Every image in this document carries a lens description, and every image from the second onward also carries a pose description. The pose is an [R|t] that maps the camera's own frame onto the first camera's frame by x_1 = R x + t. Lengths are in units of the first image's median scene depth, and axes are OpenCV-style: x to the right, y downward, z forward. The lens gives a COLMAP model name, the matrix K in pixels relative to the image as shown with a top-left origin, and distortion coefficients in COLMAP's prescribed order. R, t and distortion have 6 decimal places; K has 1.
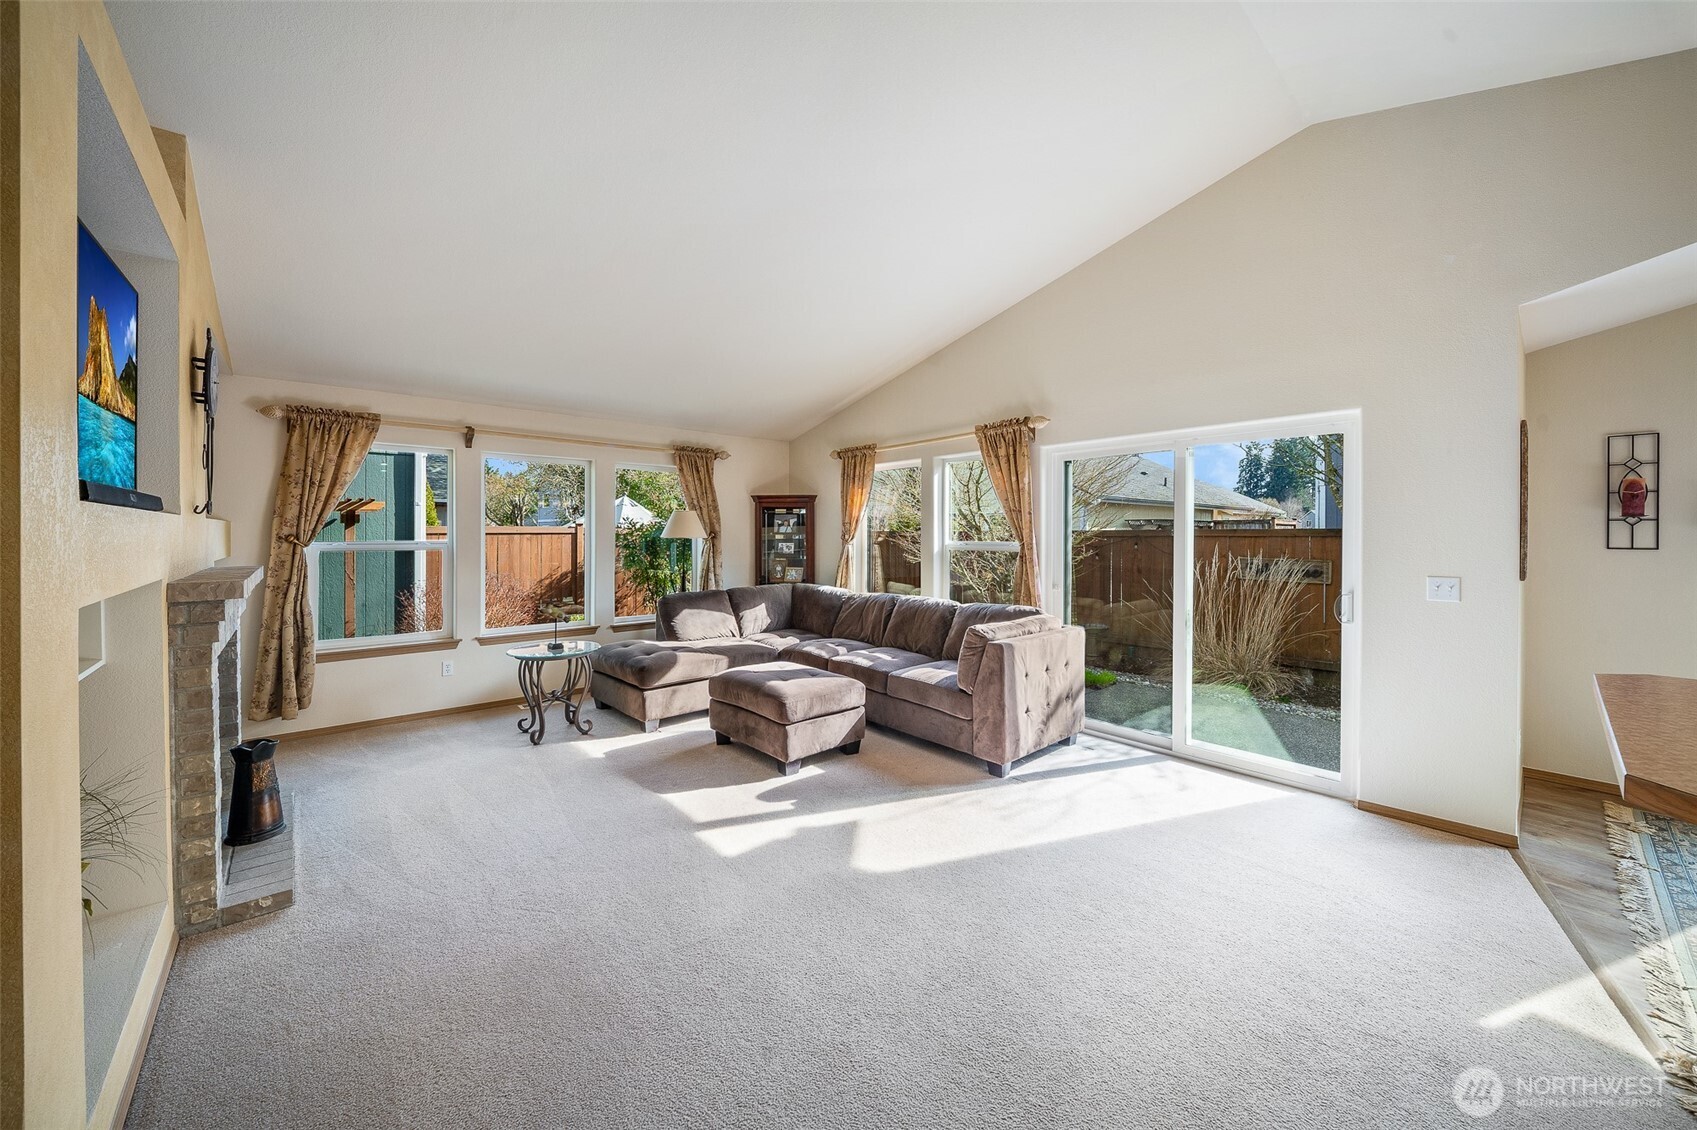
lens RADIAL K [[612.9, 0, 854.0], [0, 612.9, 542.2], [0, 0, 1]] dist [0.000920, 0.000018]
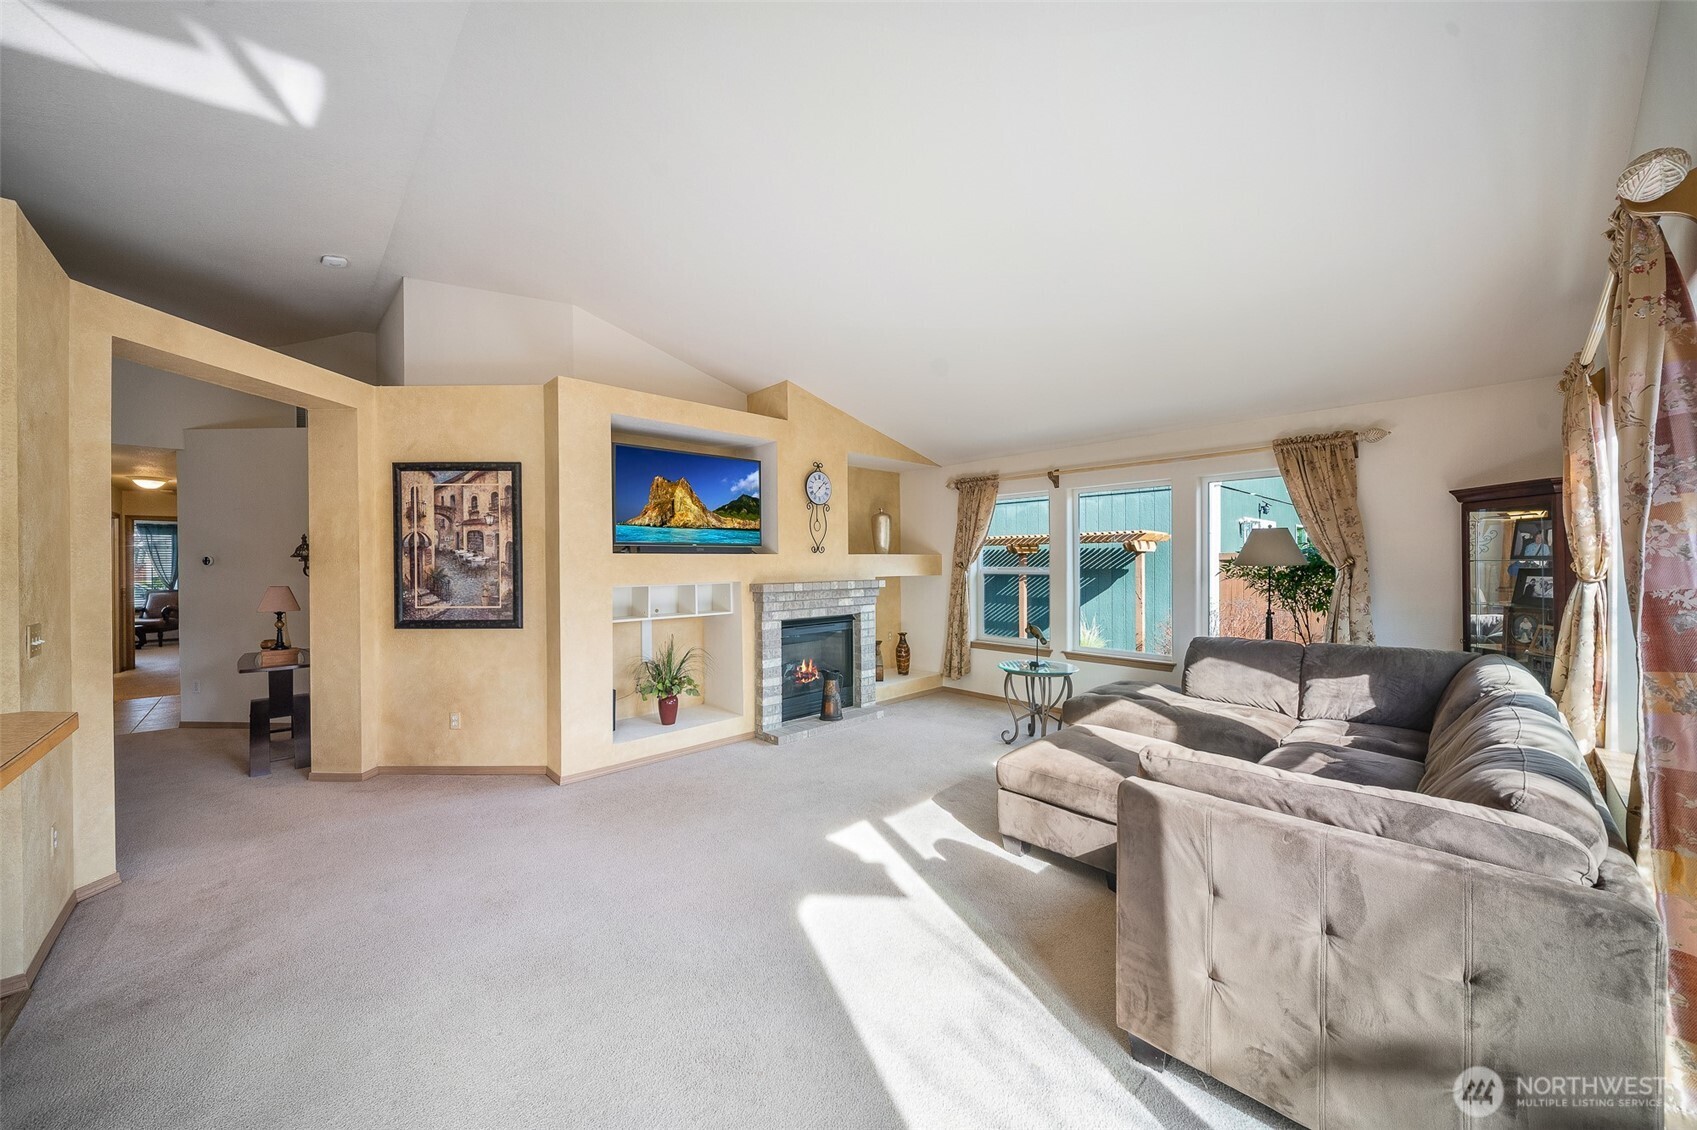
lens RADIAL K [[646.6, 0, 849.5], [0, 646.6, 561.1], [0, 0, 1]] dist [-0.001330, -0.000097]
pose [[-0.011441, -0.002100, -0.999932, 0.738889], [-0.007047, 0.999973, -0.002020, -0.010551], [0.999910, 0.007024, -0.011456, 0.752270]]
